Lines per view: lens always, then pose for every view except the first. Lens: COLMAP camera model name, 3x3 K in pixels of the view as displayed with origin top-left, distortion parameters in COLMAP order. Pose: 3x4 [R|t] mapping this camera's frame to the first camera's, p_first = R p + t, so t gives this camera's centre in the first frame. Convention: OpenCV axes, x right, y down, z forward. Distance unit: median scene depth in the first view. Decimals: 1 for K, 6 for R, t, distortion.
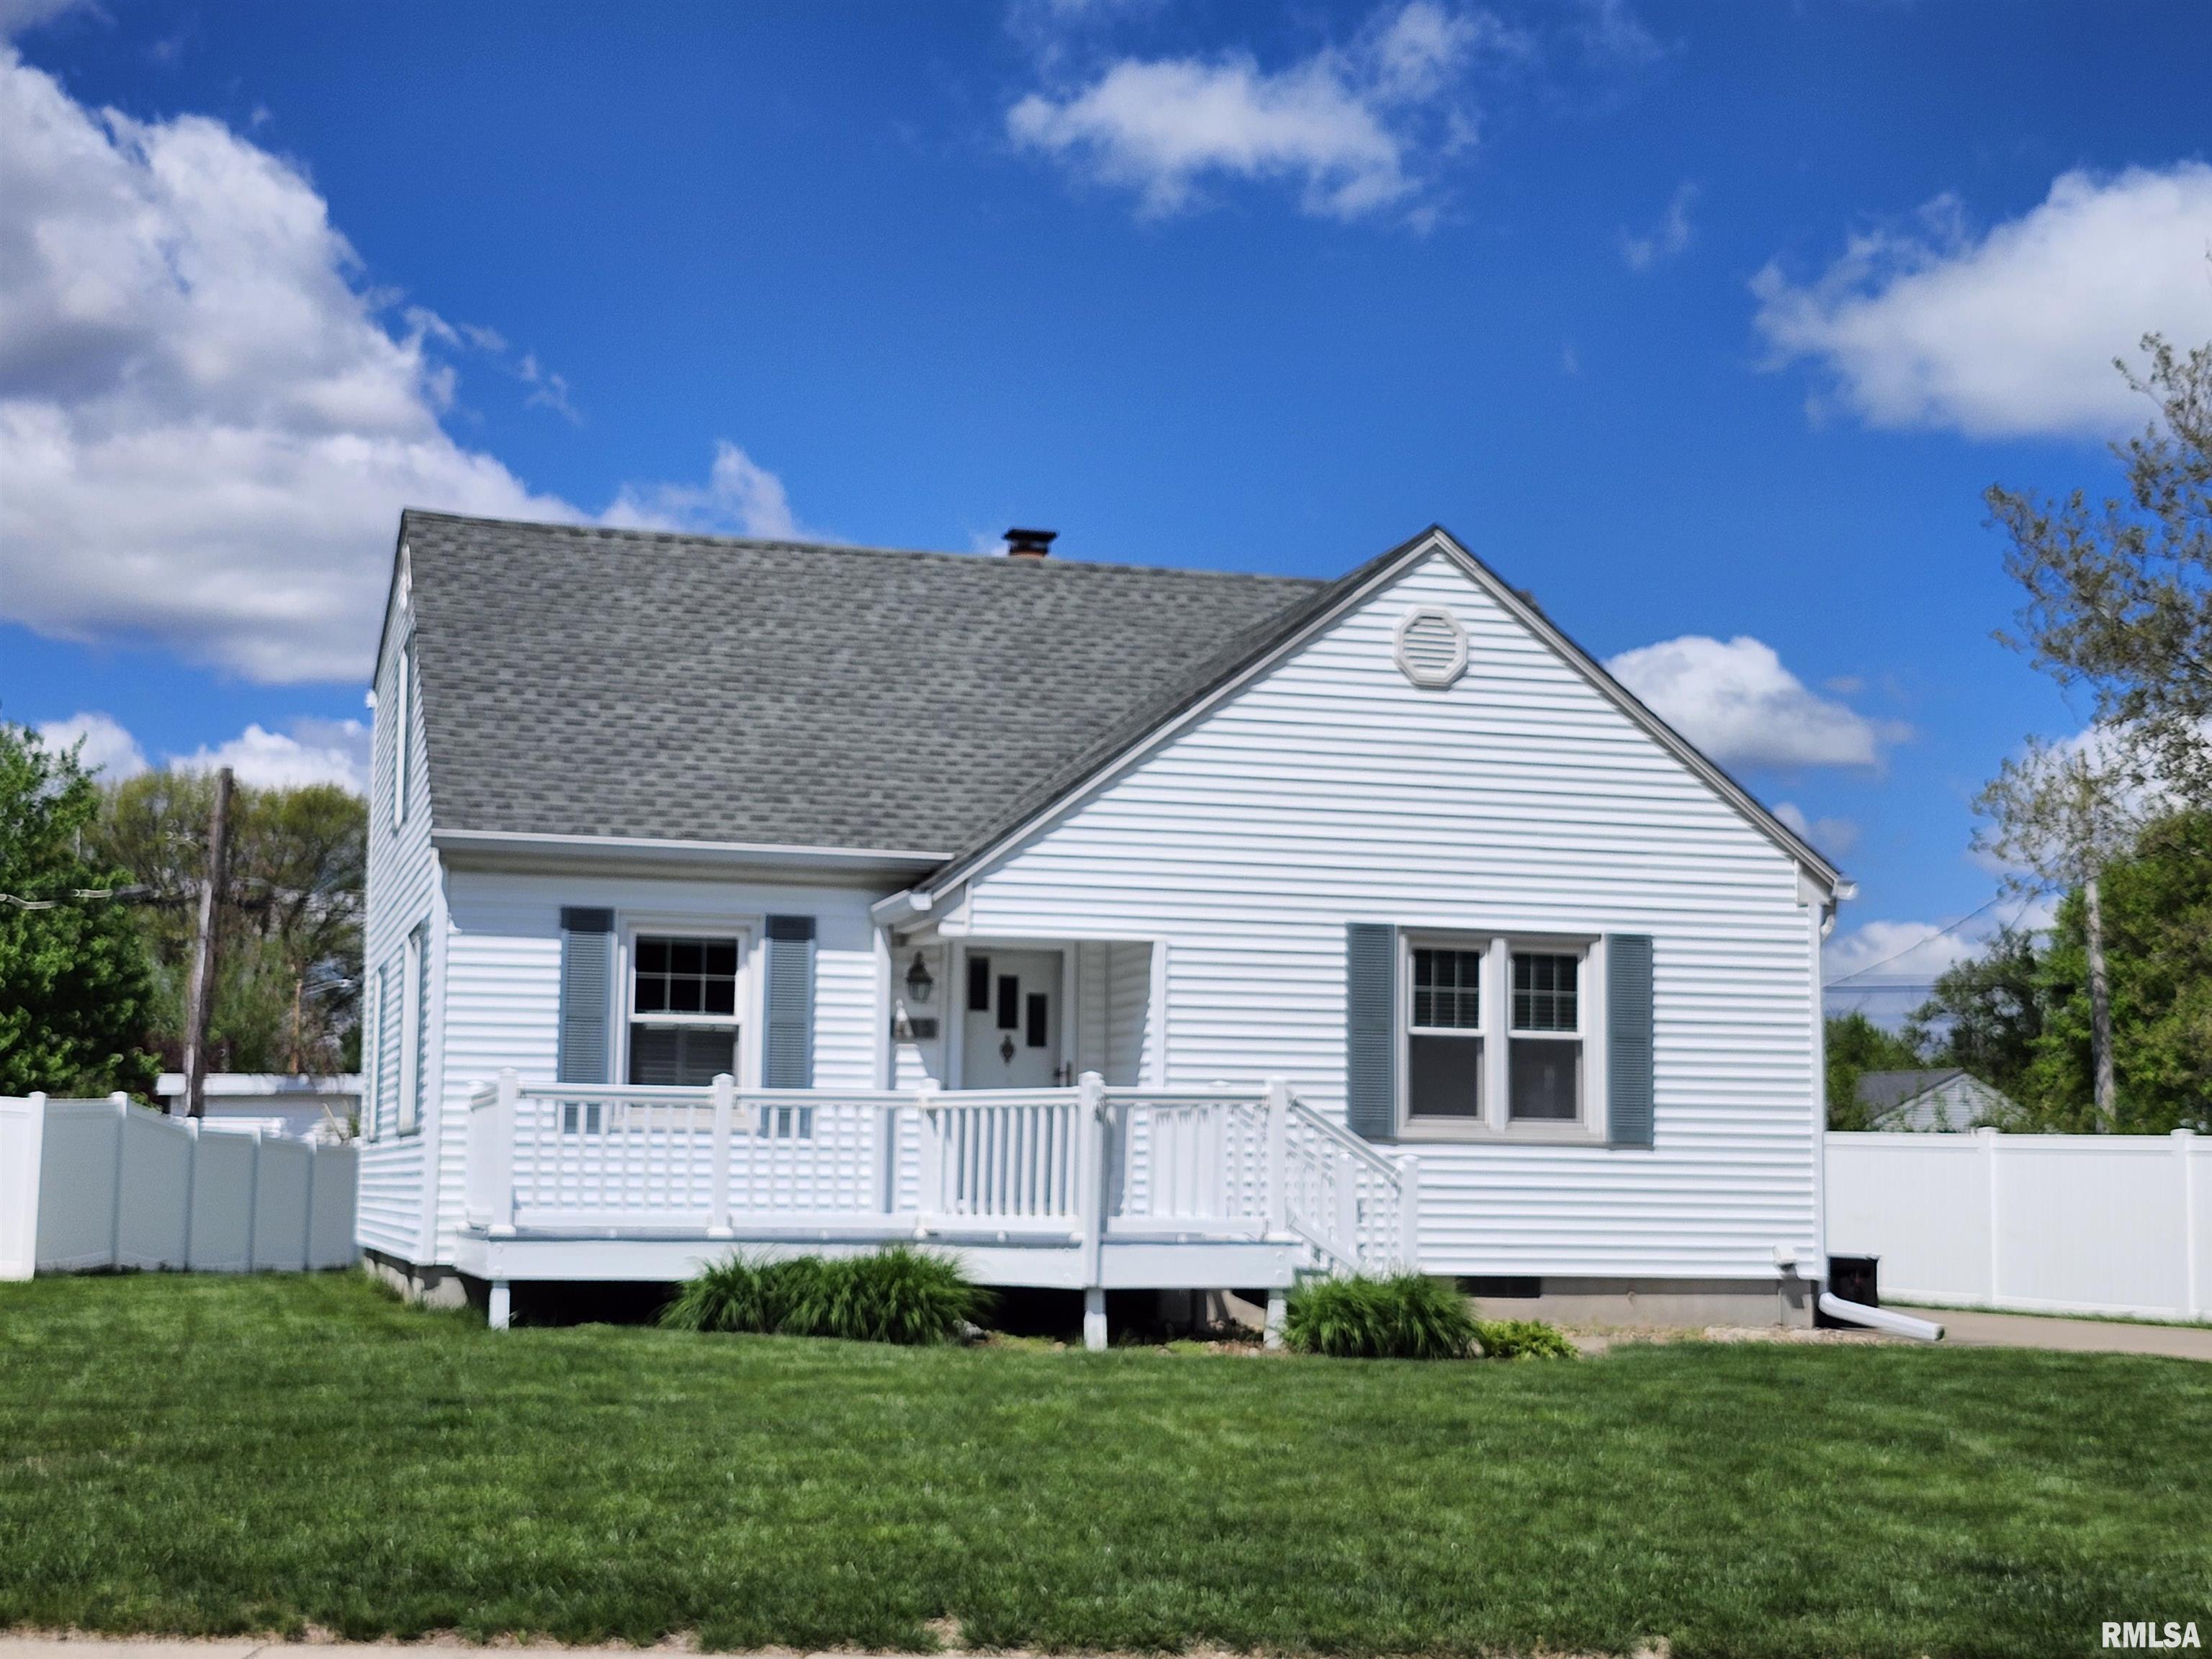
lens RADIAL K [[2964.7, 0, 992.5], [0, 2964.7, 833.7], [0, 0, 1]] dist [0.020673, 0.013505]
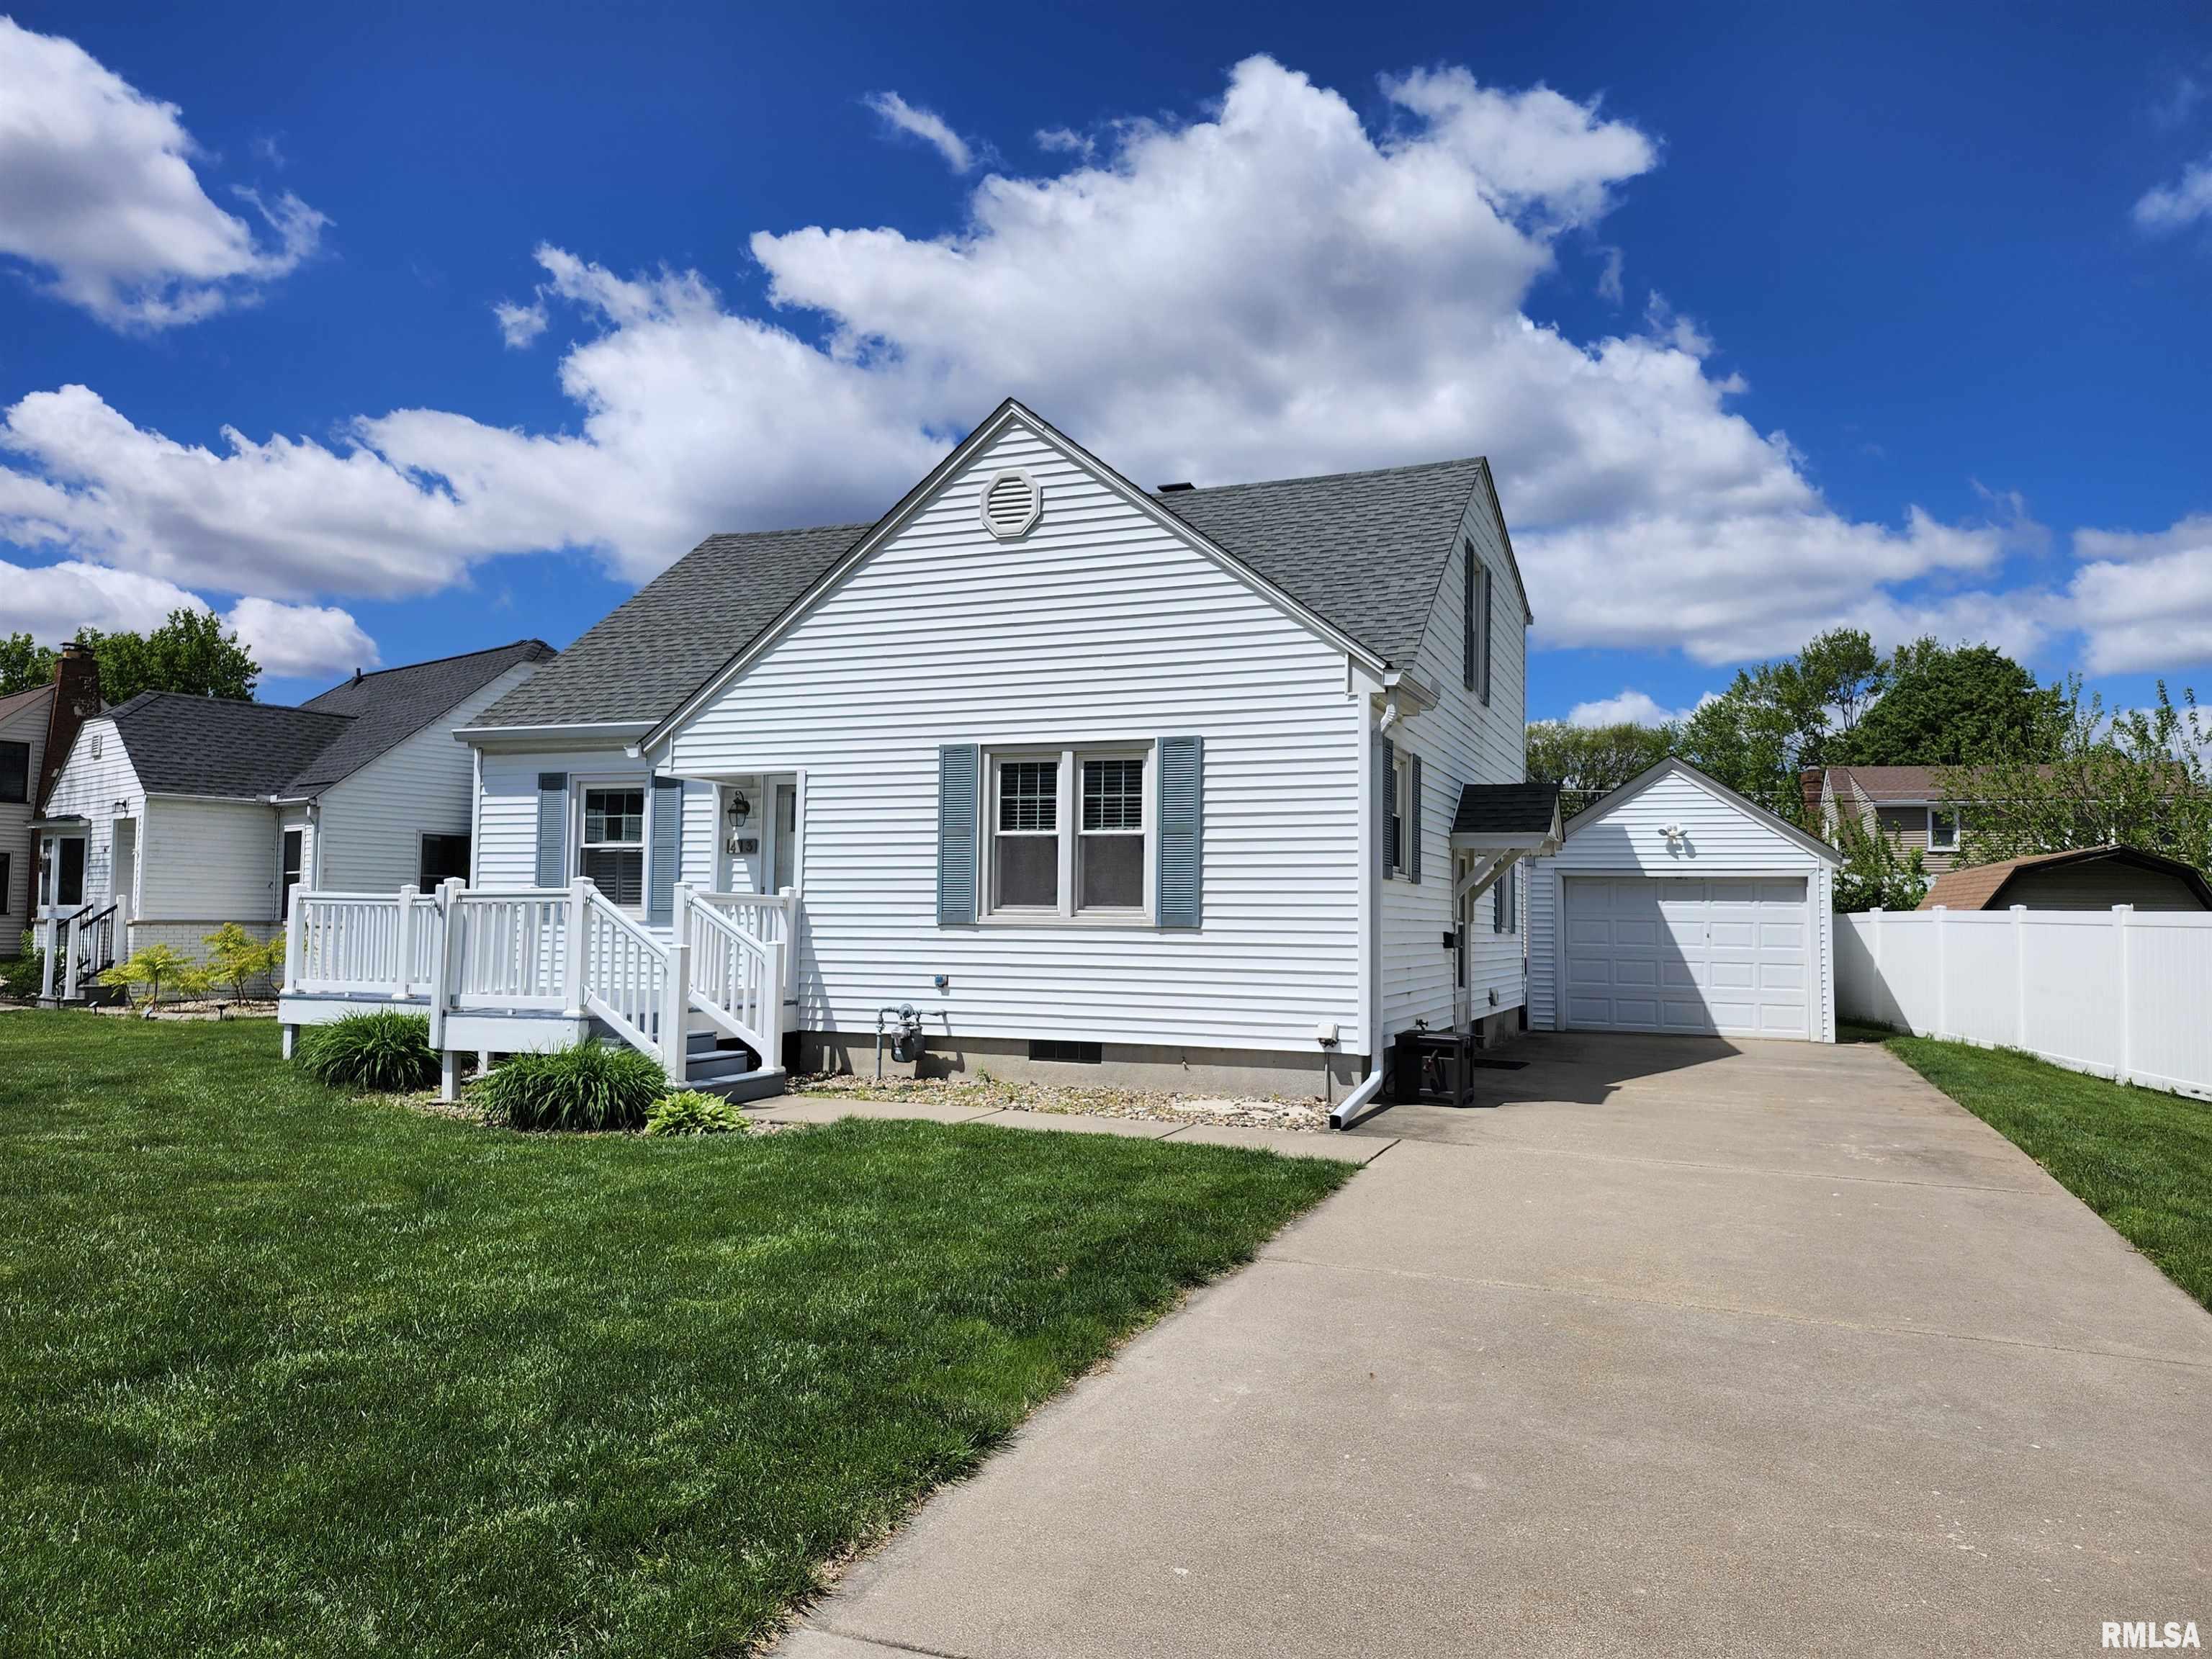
lens RADIAL K [[1603.0, 0, 1100.9], [0, 1603.0, 836.2], [0, 0, 1]] dist [0.012383, -0.008215]
pose [[0.796376, -0.039544, -0.603507, 0.554187], [0.070235, 0.997156, 0.027343, 0.052567], [0.600710, -0.064162, 0.796888, 0.511498]]
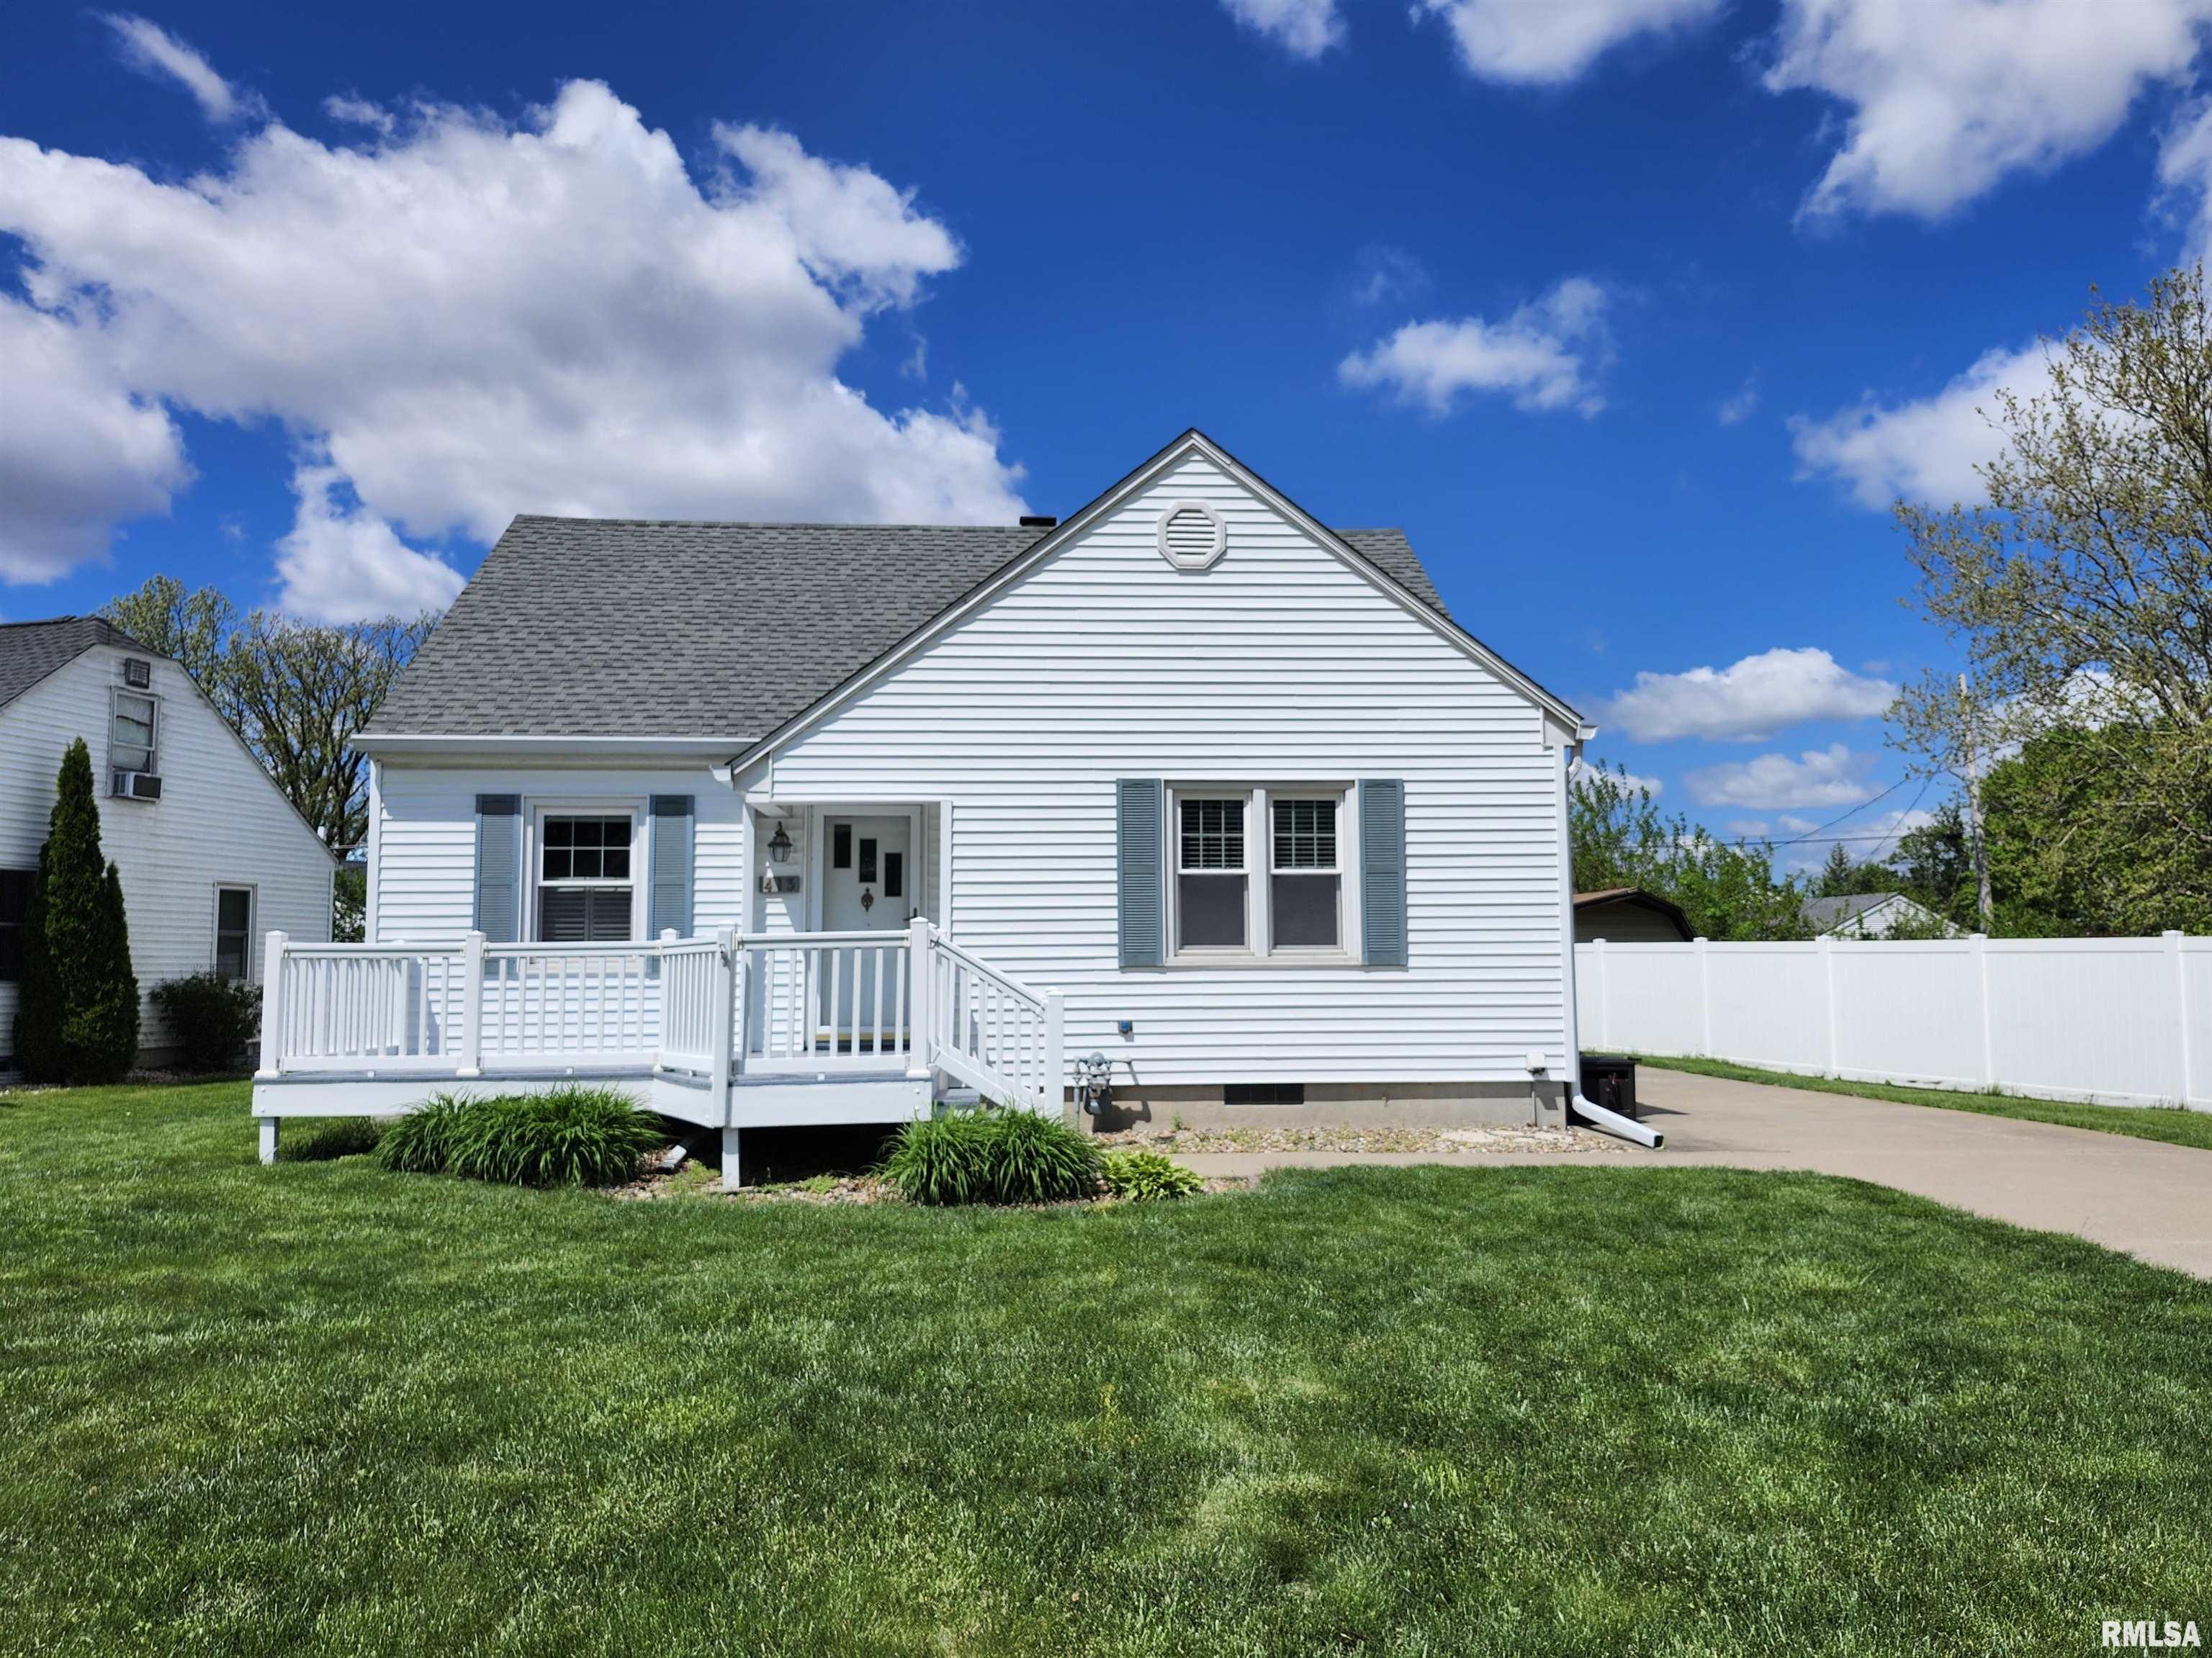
lens RADIAL K [[1564.2, 0, 1106.0], [0, 1564.2, 829.0], [0, 0, 1]] dist [0.090683, -0.108691]
pose [[0.983093, -0.039923, -0.178703, 0.219923], [0.044690, 0.998742, 0.022729, 0.034662], [0.177571, -0.030331, 0.983641, 0.397134]]
